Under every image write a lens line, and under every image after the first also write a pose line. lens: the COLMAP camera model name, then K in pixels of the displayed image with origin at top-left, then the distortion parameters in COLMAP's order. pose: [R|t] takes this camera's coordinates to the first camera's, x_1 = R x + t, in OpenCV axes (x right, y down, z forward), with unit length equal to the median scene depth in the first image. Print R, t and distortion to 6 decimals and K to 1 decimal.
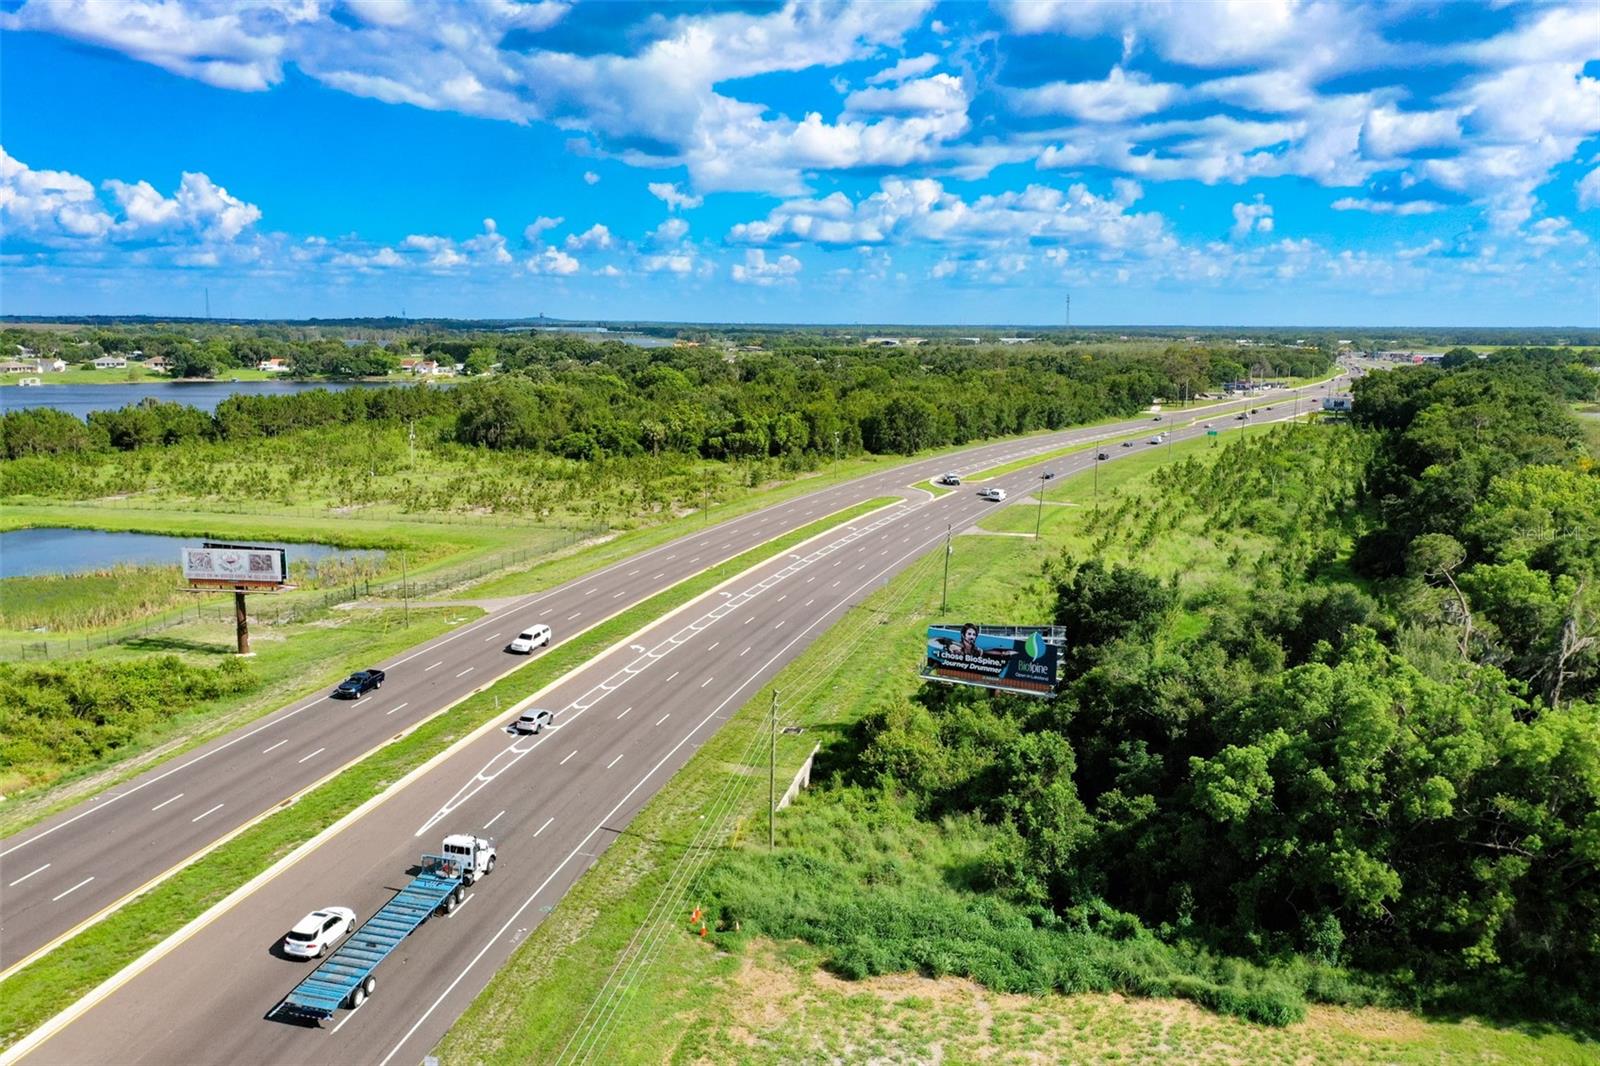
lens RADIAL K [[1255.3, 0, 800.0], [0, 1255.3, 533.0], [0, 0, 1]] dist [0.003779, 0.002637]
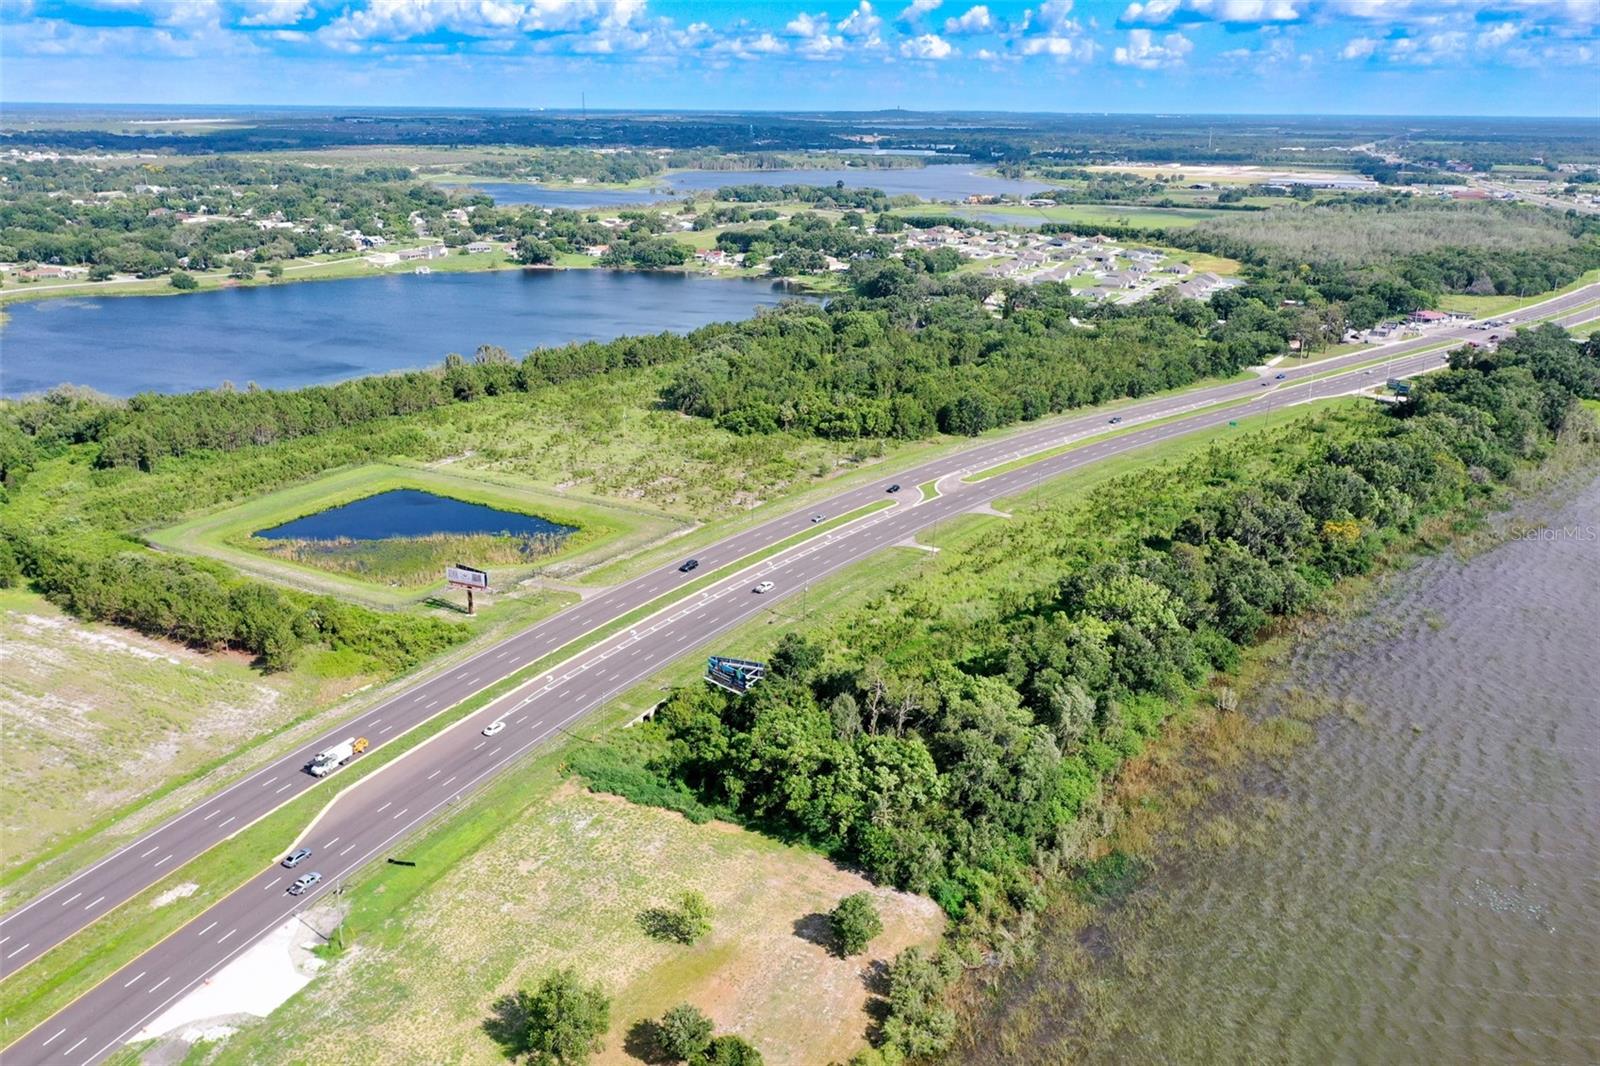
lens RADIAL K [[1255.3, 0, 800.0], [0, 1255.3, 533.0], [0, 0, 1]] dist [0.003779, 0.002637]
pose [[0.961423, 0.091024, -0.259579, 0.291004], [-0.048317, 0.984874, 0.166397, -0.189378], [0.270799, -0.147436, 0.951278, -0.400929]]
